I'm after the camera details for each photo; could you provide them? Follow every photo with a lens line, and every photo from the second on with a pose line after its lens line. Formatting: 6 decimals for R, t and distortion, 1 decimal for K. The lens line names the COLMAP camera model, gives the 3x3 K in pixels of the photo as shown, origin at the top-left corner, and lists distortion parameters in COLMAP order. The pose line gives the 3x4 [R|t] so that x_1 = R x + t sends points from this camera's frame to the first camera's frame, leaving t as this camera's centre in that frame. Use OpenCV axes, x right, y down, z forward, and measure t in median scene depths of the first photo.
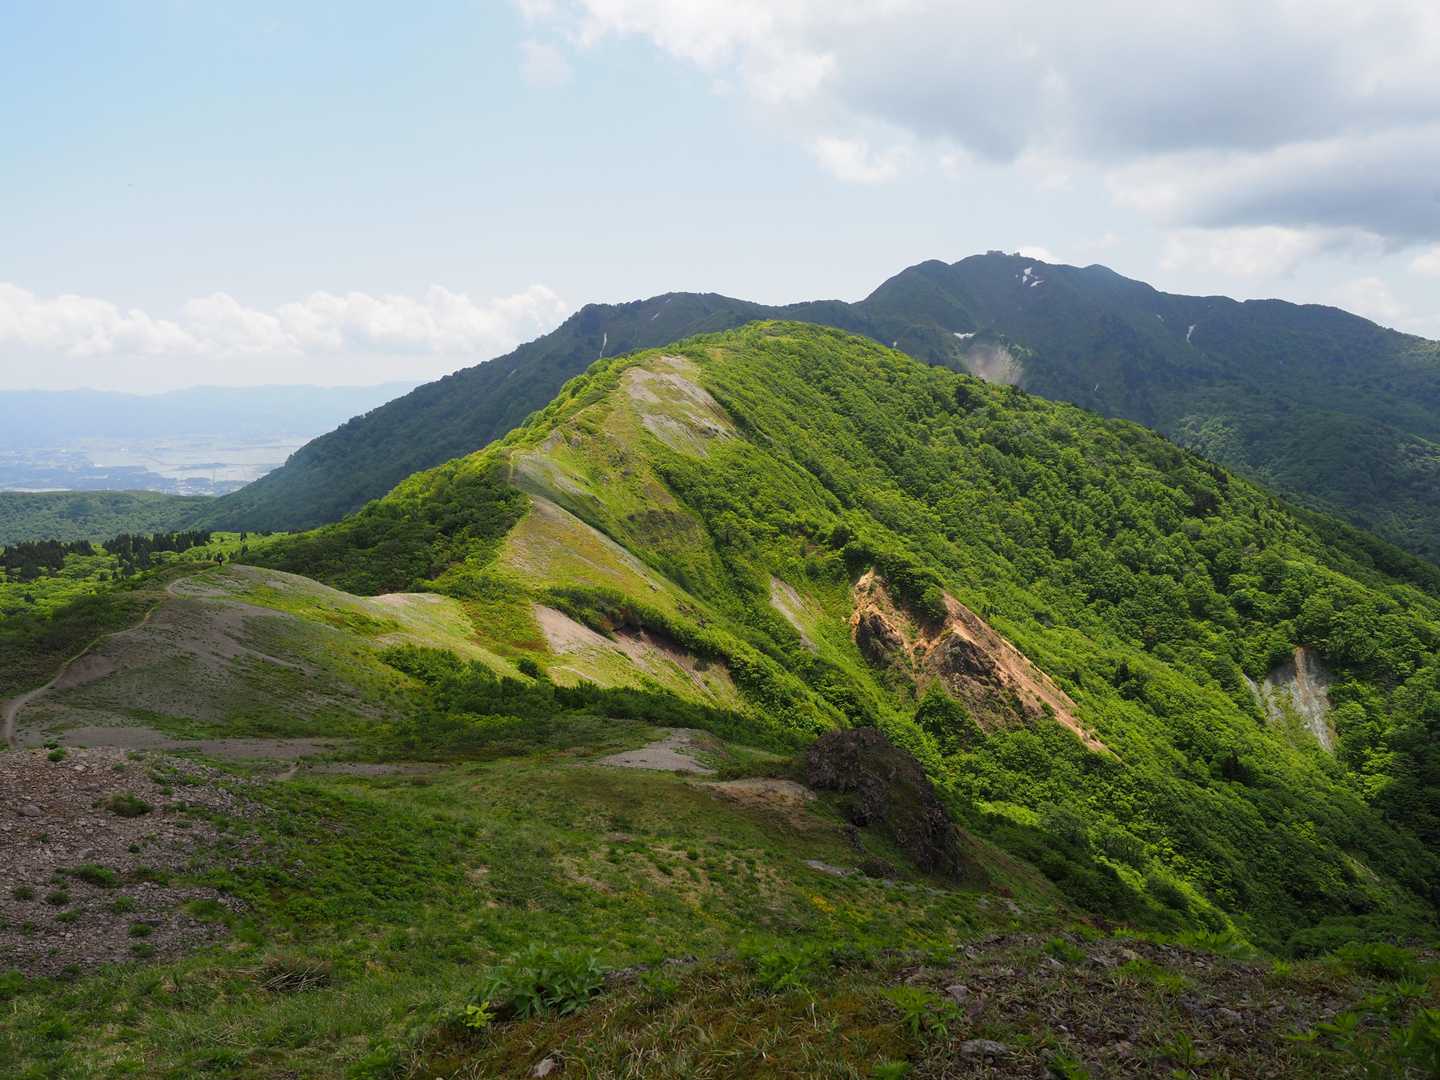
lens RADIAL K [[1042.3, 0, 699.9], [0, 1042.3, 451.7], [0, 0, 1]] dist [-0.023559, -0.000959]
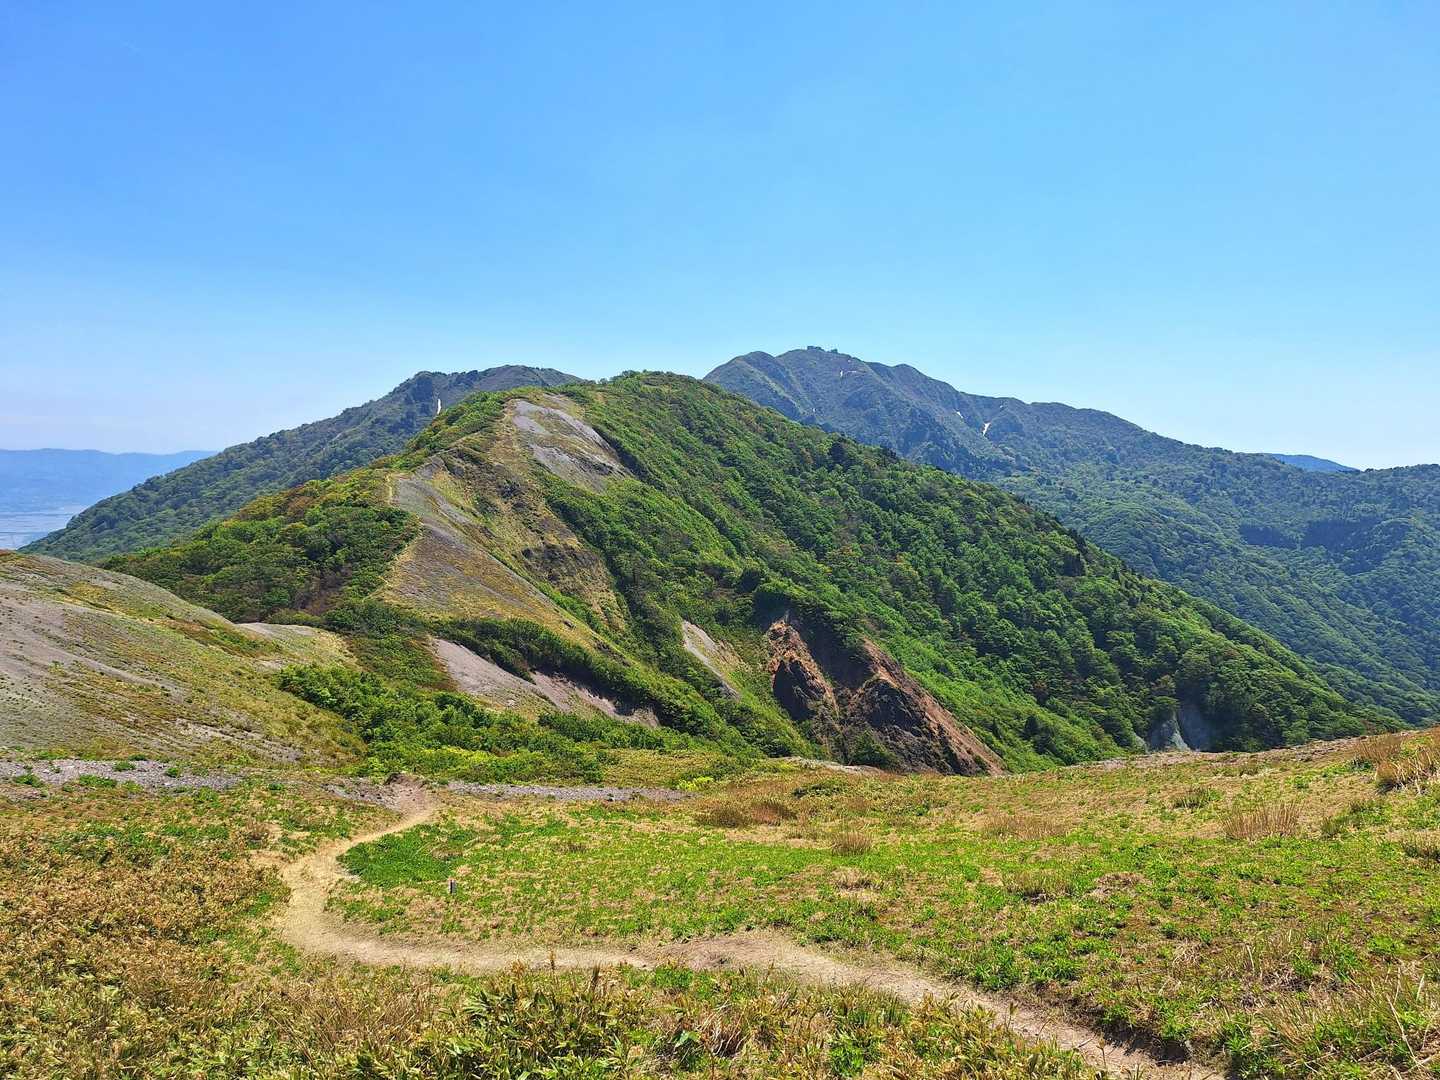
lens RADIAL K [[985.1, 0, 721.6], [0, 985.1, 474.2], [0, 0, 1]] dist [0.110710, -0.167842]
pose [[0.978959, 0.038286, 0.200435, -0.066837], [-0.025916, 0.997615, -0.063979, 0.041216], [-0.202406, 0.057439, 0.977616, 0.118751]]
